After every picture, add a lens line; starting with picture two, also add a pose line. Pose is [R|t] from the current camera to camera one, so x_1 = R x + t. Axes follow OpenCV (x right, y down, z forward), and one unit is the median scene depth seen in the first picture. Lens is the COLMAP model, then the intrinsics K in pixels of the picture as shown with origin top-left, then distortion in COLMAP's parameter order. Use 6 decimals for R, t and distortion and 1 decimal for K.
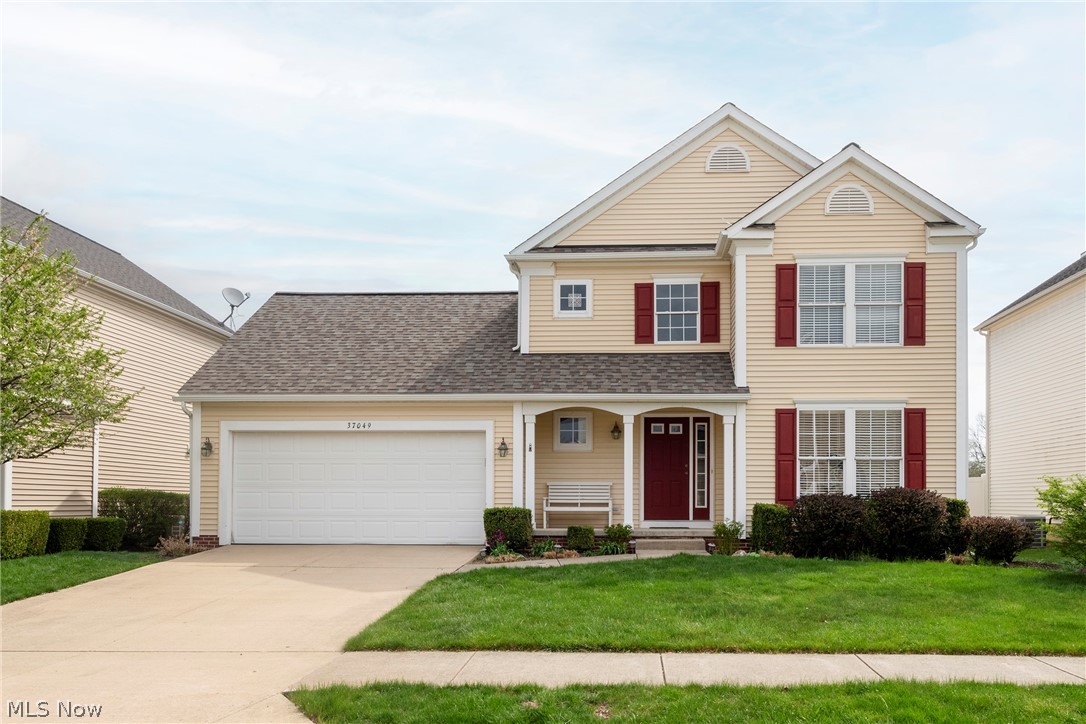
lens RADIAL K [[651.5, 0, 543.1], [0, 651.5, 367.6], [0, 0, 1]] dist [0.008629, 0.002275]
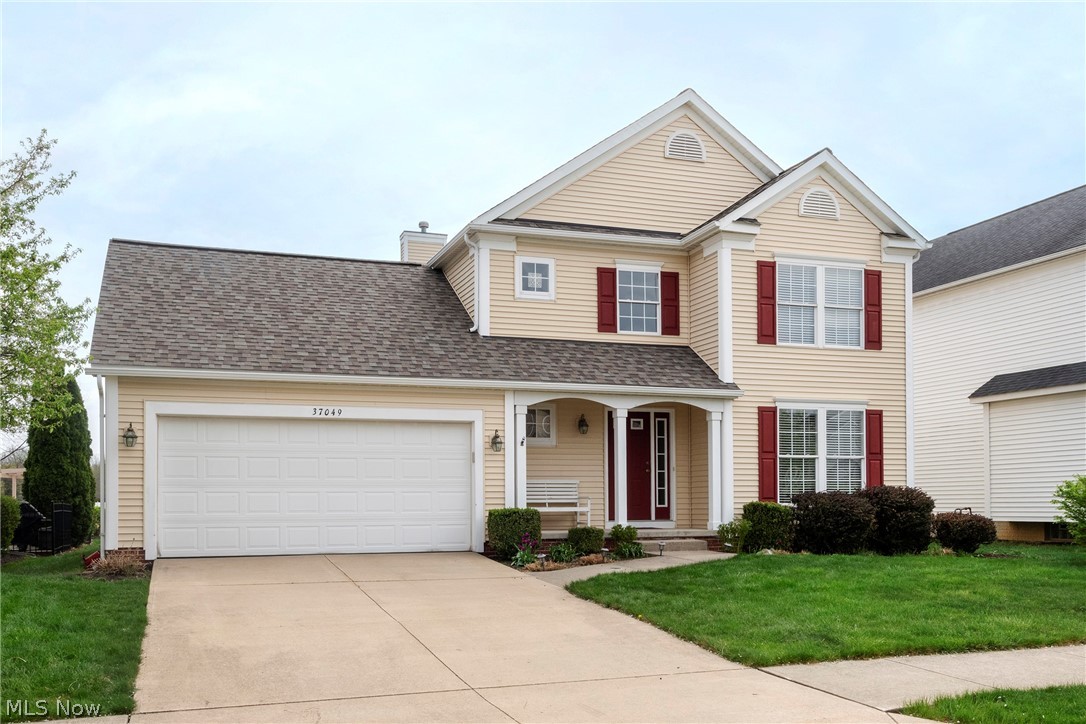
lens RADIAL K [[717.8, 0, 543.2], [0, 717.8, 357.3], [0, 0, 1]] dist [0.011000, 0.001782]
pose [[0.961041, 0.047625, 0.272273, -0.249523], [-0.048748, 0.998808, -0.002643, 0.007280], [-0.272075, -0.010732, 0.962216, 0.037356]]
